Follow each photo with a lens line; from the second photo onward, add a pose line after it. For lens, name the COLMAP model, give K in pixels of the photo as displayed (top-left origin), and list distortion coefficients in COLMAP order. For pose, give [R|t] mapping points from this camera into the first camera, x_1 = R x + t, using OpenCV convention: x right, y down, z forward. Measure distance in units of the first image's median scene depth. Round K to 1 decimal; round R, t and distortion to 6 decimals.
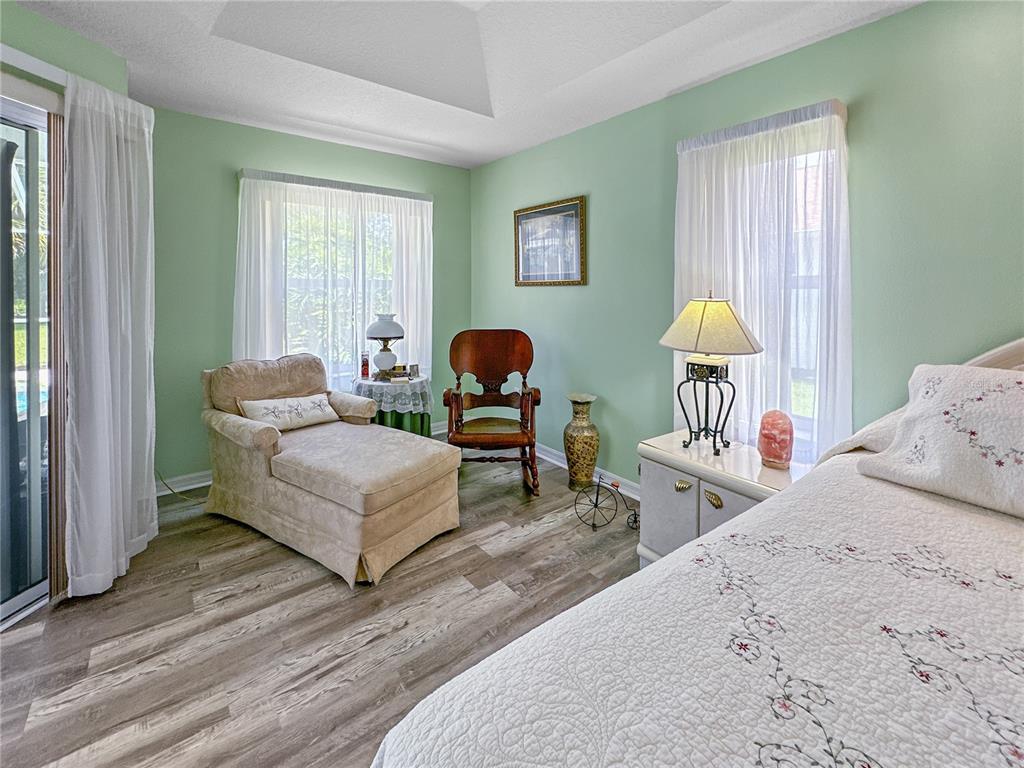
lens RADIAL K [[445.8, 0, 509.1], [0, 445.8, 293.6], [0, 0, 1]] dist [-0.002967, -0.000429]
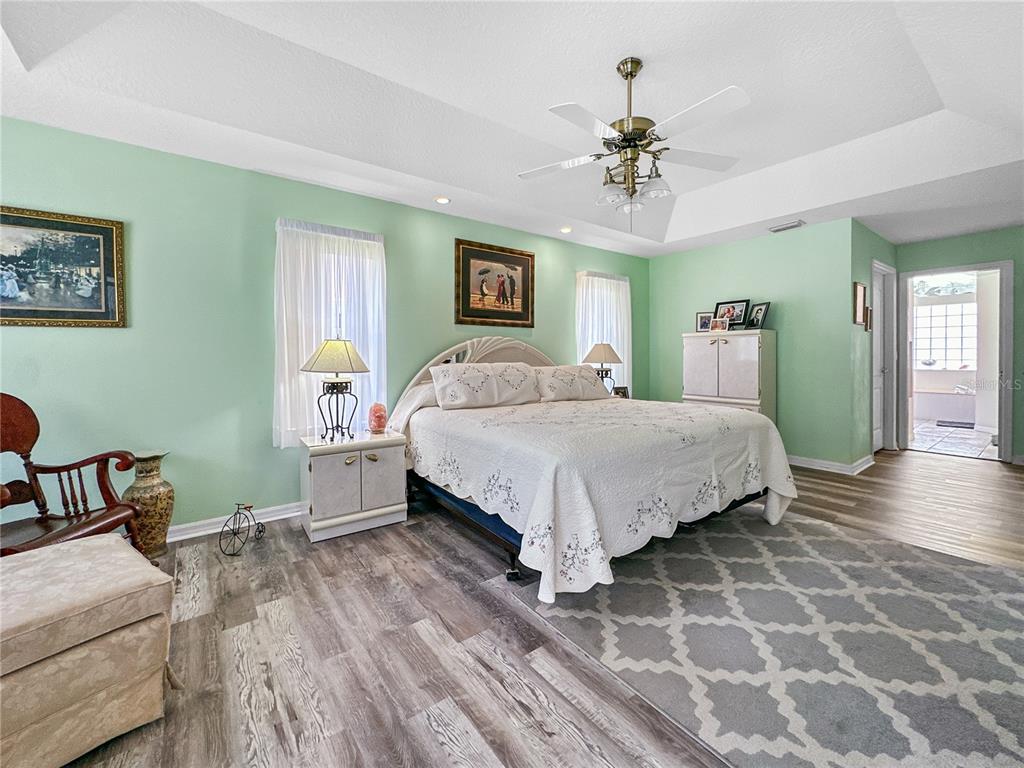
lens RADIAL K [[425.1, 0, 514.0], [0, 425.1, 354.2], [0, 0, 1]] dist [0.001355, 0.000317]
pose [[0.020871, -0.008933, 0.999742, -0.978503], [0.021965, 0.999723, 0.008474, 0.064449], [-0.999541, 0.021782, 0.021061, 0.366521]]
